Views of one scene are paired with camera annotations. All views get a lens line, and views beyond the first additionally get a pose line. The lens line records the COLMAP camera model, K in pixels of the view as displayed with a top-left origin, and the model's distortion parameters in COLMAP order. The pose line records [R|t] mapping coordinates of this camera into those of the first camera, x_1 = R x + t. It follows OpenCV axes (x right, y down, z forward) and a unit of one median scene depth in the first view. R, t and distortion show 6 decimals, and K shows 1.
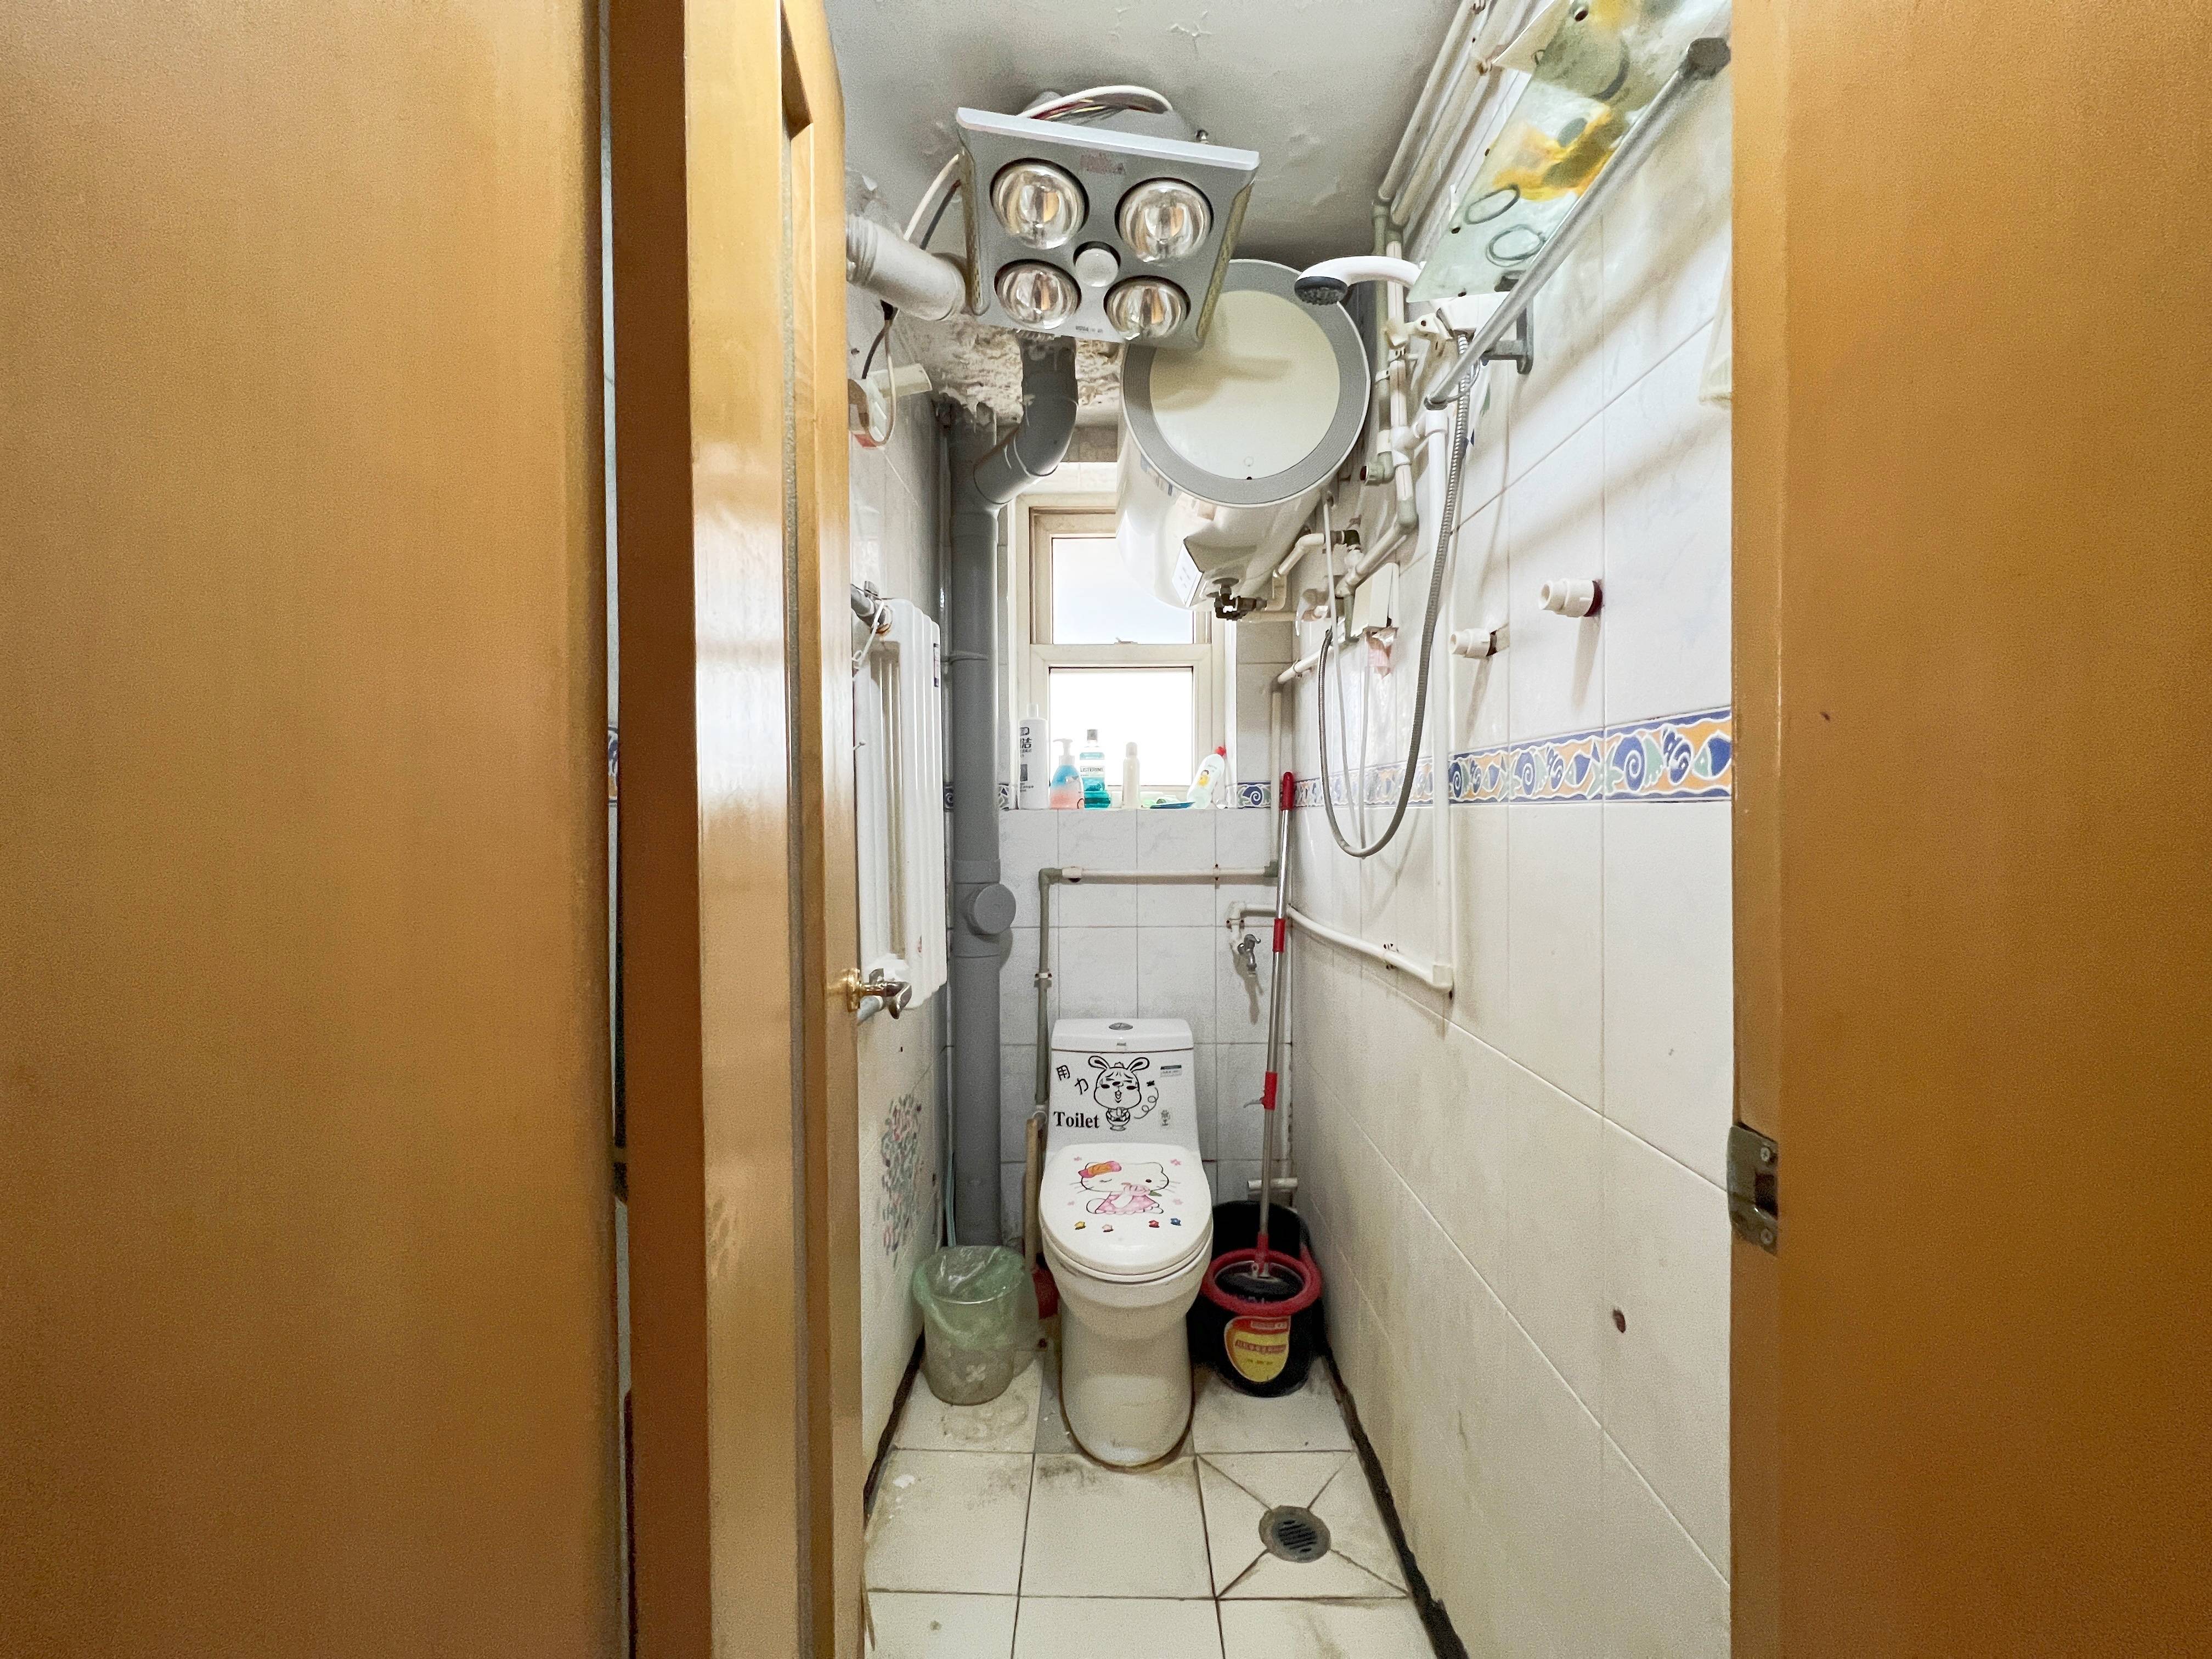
lens RADIAL K [[881.5, 0, 1102.9], [0, 881.5, 819.4], [0, 0, 1]] dist [-0.001482, -0.000110]
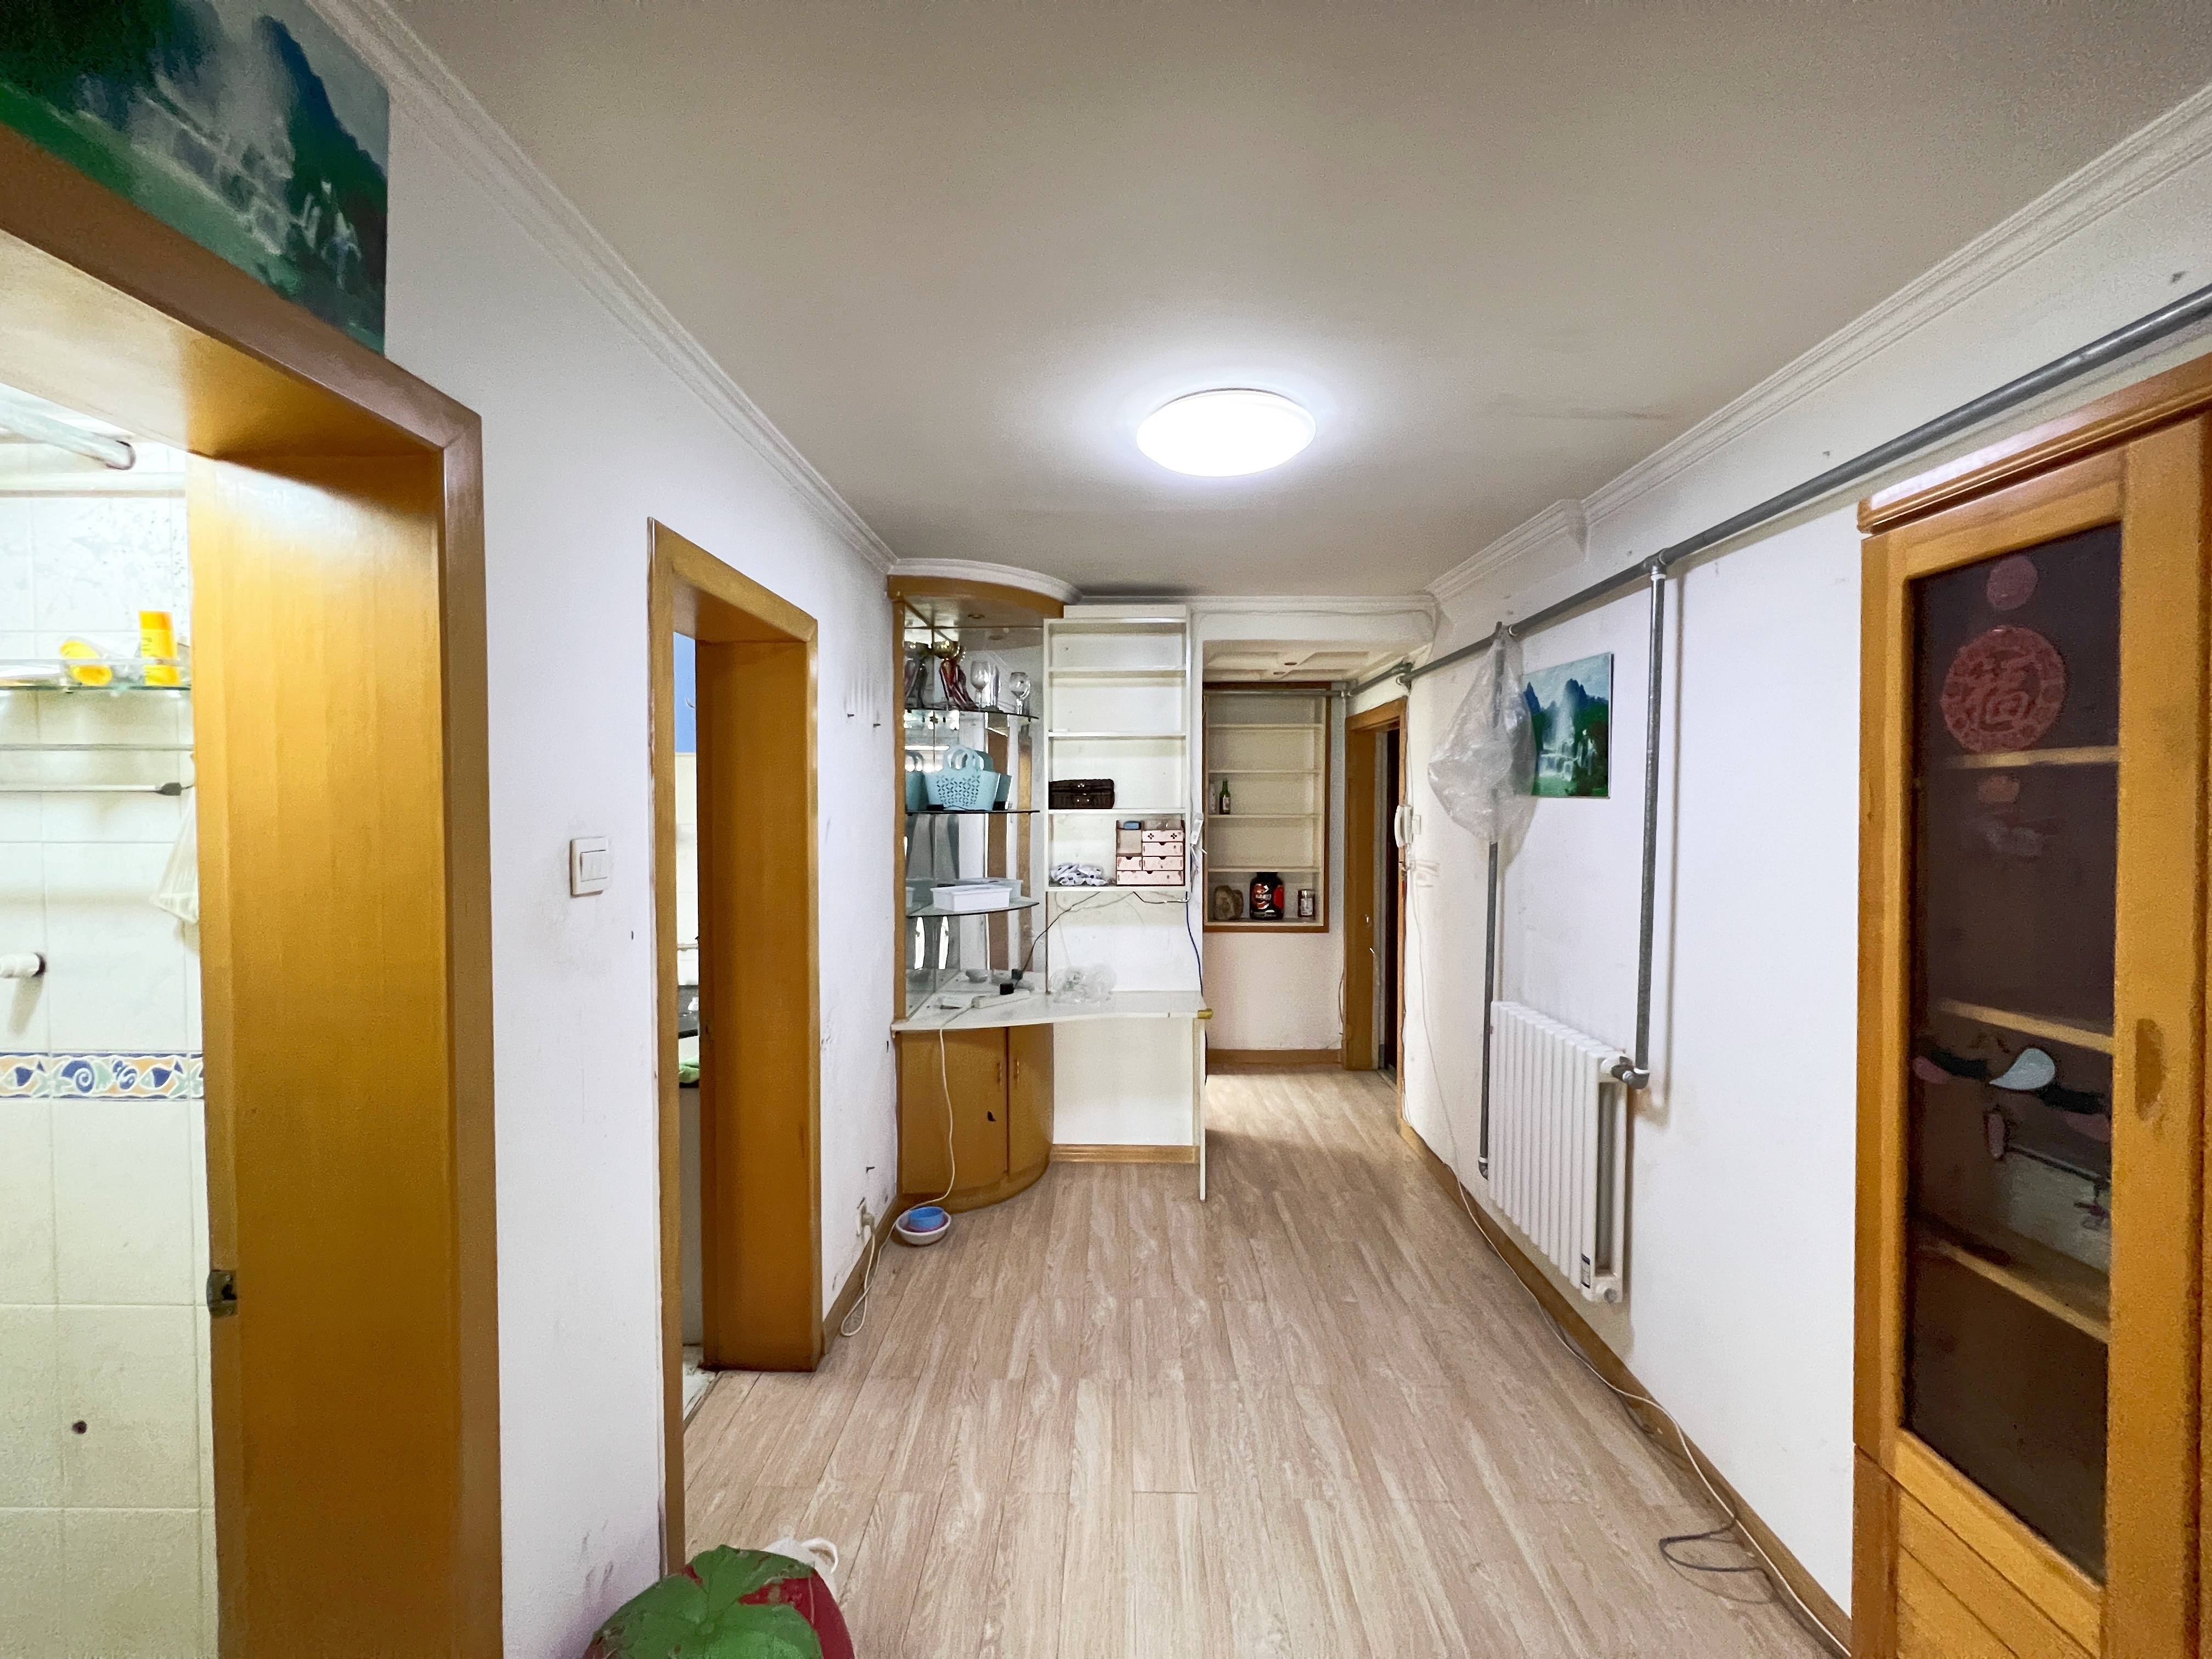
lens RADIAL K [[881.5, 0, 1113.5], [0, 881.5, 824.5], [0, 0, 1]] dist [-0.001482, -0.000110]
pose [[-0.007307, -0.020705, 0.999759, -1.079925], [0.005956, 0.999767, 0.020749, -0.586742], [-0.999956, 0.006106, -0.007181, -0.933668]]
